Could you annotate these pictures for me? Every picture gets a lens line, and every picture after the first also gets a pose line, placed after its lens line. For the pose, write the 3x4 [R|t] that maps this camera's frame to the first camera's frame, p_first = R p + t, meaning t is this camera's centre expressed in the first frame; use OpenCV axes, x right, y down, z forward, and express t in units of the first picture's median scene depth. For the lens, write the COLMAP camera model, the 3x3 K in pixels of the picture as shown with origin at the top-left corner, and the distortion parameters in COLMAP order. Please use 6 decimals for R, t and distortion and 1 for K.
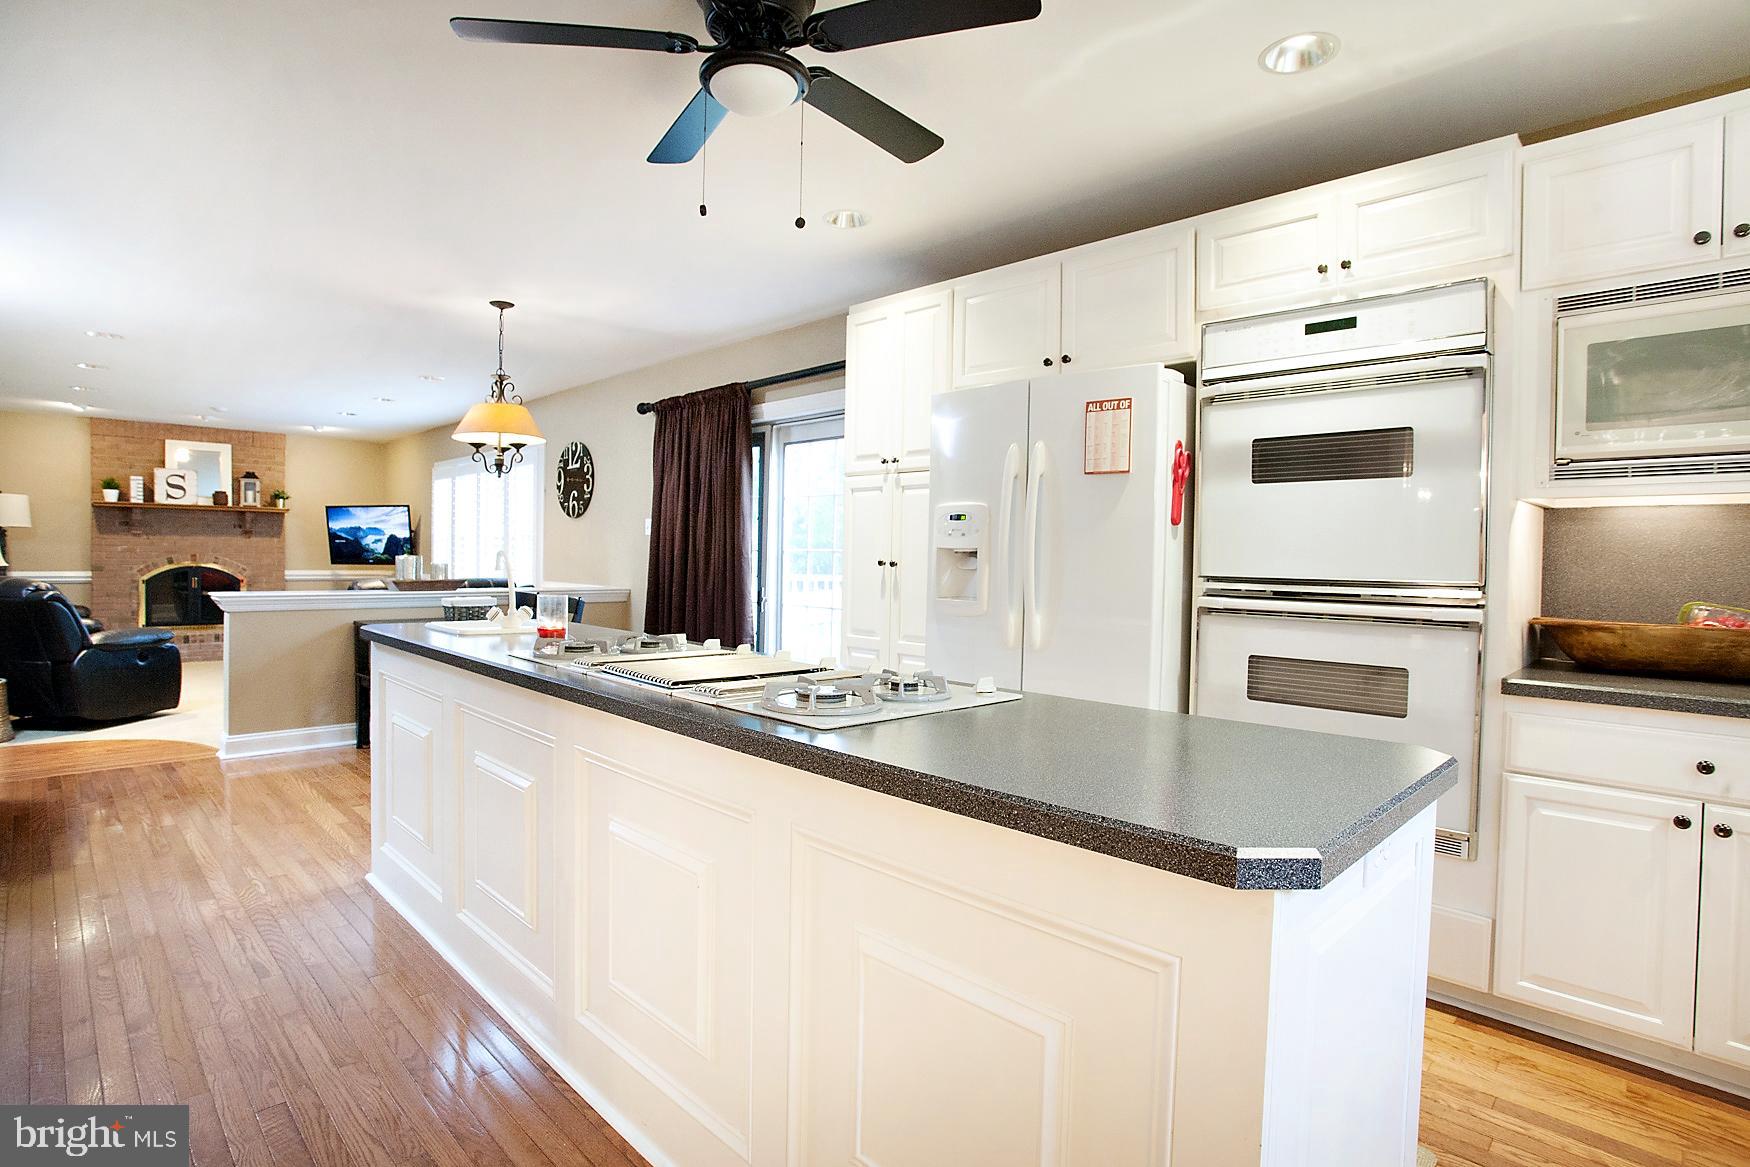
lens RADIAL K [[863.2, 0, 830.3], [0, 863.2, 577.6], [0, 0, 1]] dist [-0.041899, 0.010908]
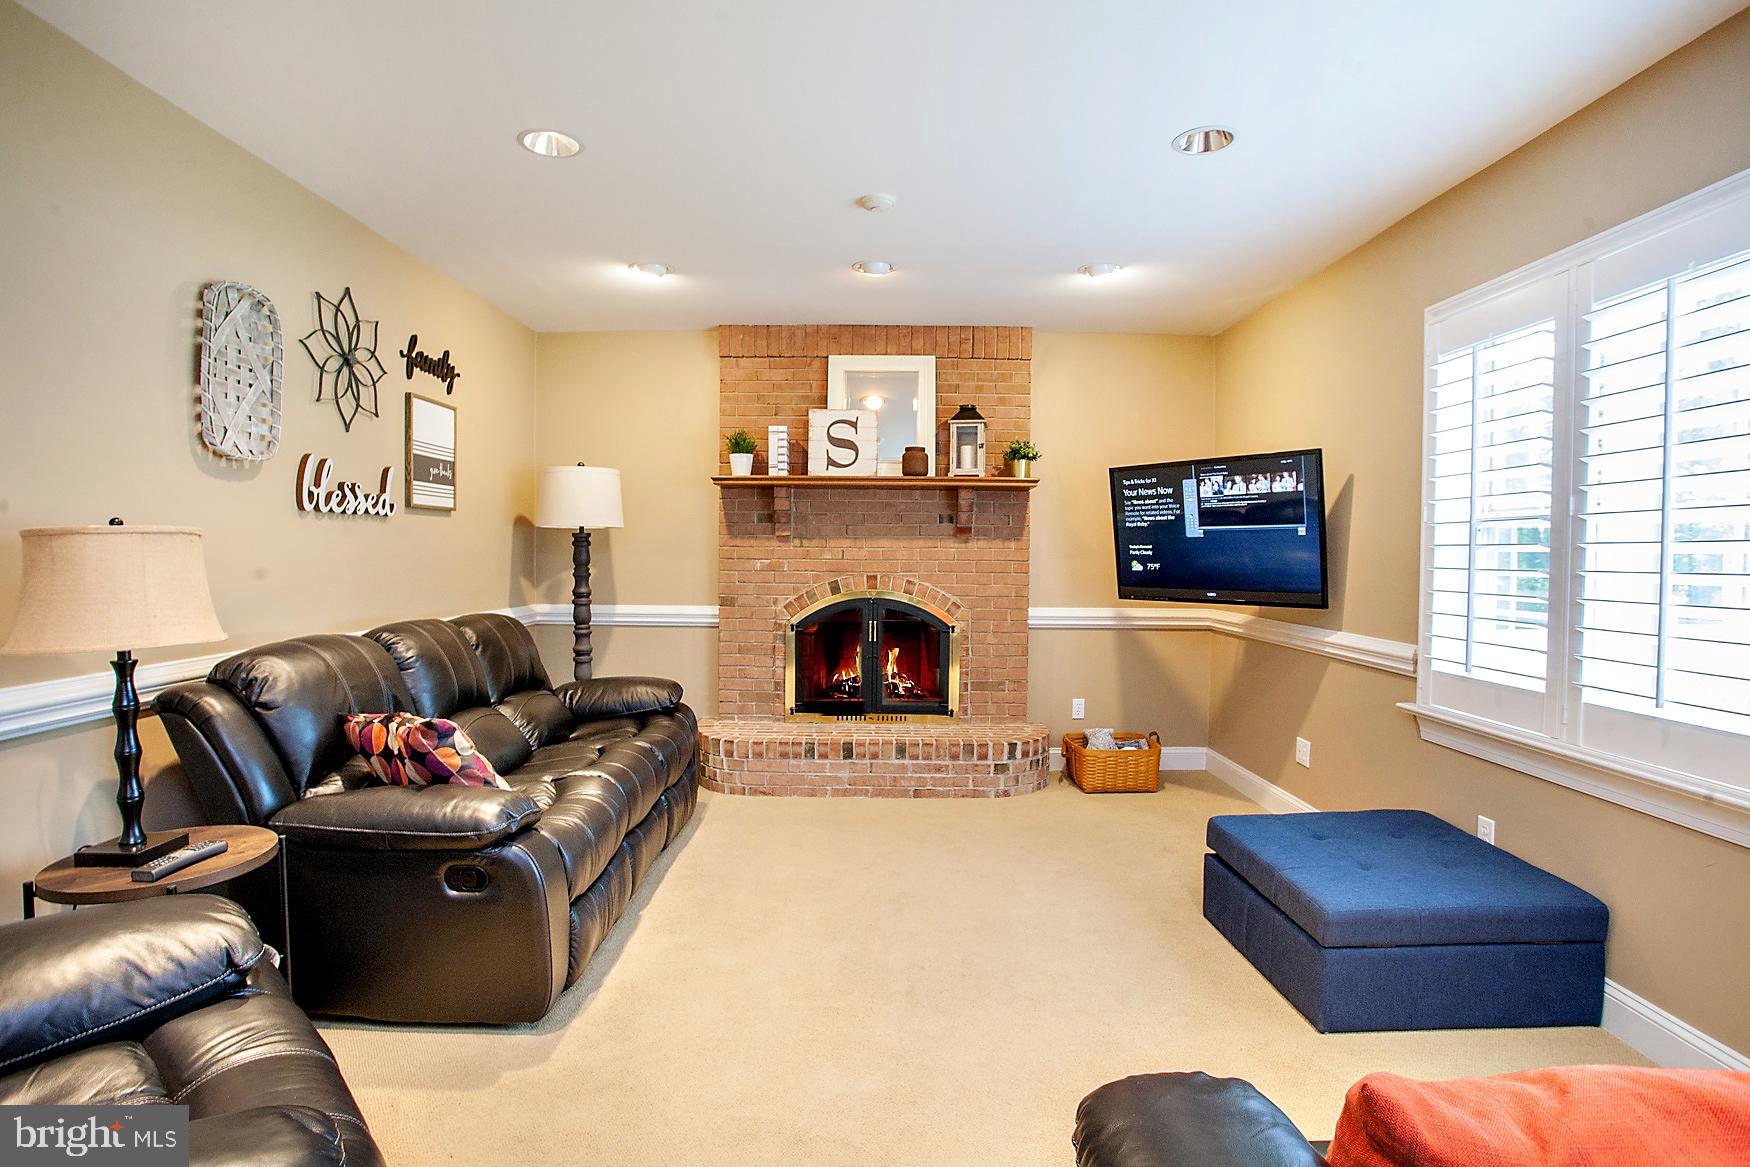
lens RADIAL K [[863.2, 0, 872.1], [0, 863.2, 579.0], [0, 0, 1]] dist [-0.041899, 0.010908]
pose [[0.732886, 0.004682, -0.680335, -0.395260], [-0.014012, 0.999868, -0.008213, -0.020788], [0.680207, 0.015553, 0.732855, 0.614218]]
